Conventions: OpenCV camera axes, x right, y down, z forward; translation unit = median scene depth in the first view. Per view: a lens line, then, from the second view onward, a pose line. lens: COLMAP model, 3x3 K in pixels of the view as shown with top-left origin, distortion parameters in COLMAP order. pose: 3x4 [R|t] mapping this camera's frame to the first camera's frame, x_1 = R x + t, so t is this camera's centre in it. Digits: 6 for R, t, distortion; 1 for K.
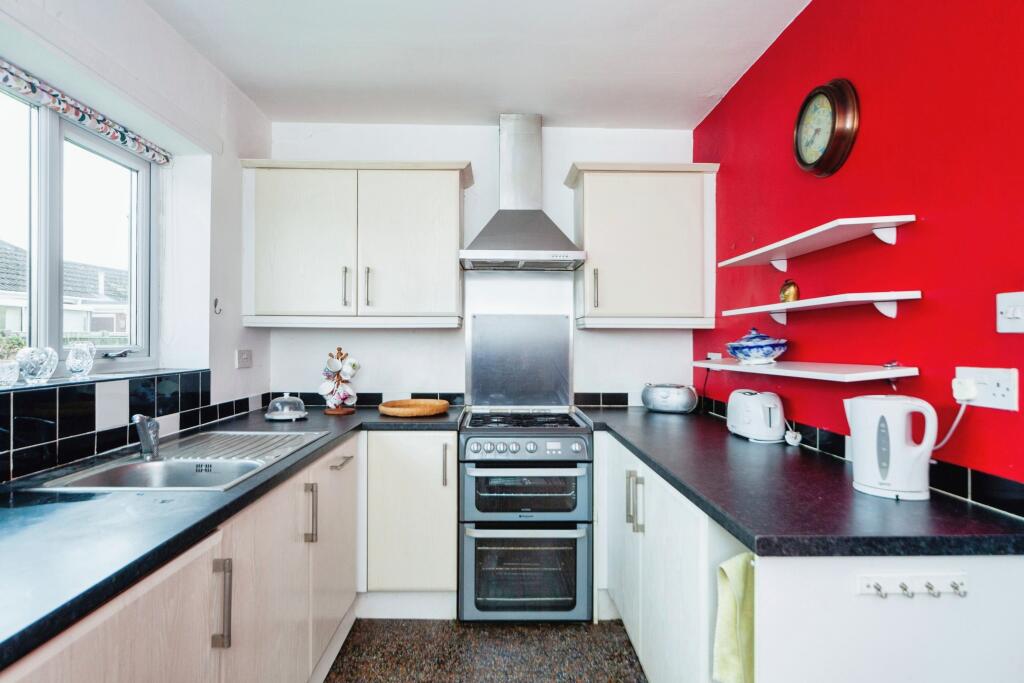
lens RADIAL K [[574.1, 0, 513.8], [0, 574.1, 343.3], [0, 0, 1]] dist [-0.001097, -0.000882]
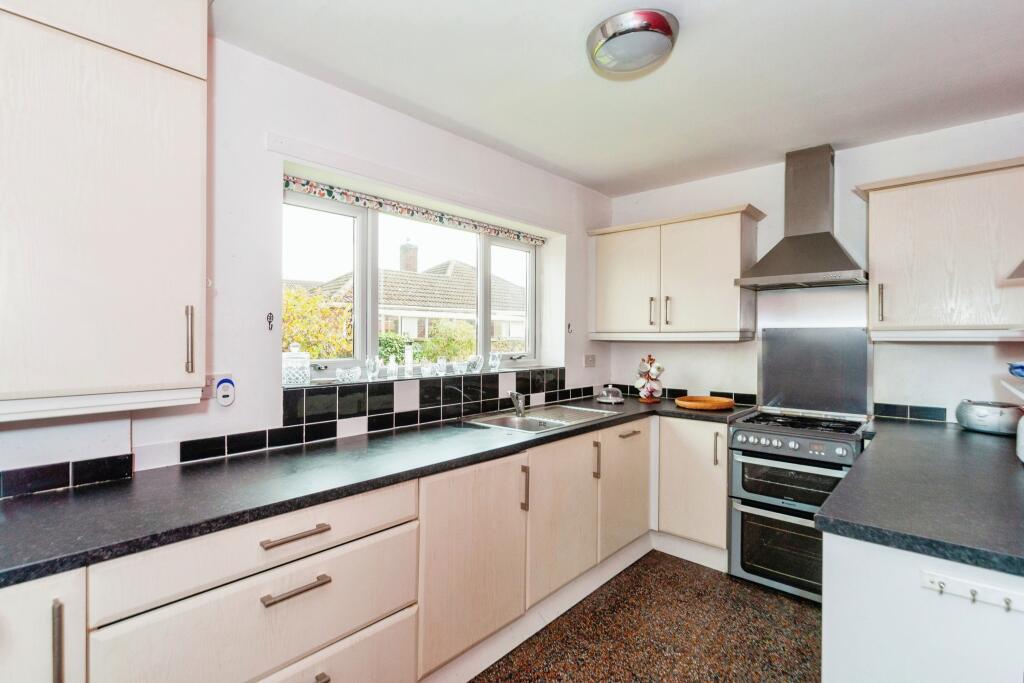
lens RADIAL K [[496.8, 0, 464.1], [0, 496.8, 344.1], [0, 0, 1]] dist [-0.000098, -0.000462]
pose [[0.680338, 0.004039, -0.732887, 0.304083], [0.000413, 0.999983, 0.005894, -0.028579], [0.732898, -0.004313, 0.680325, -0.163794]]
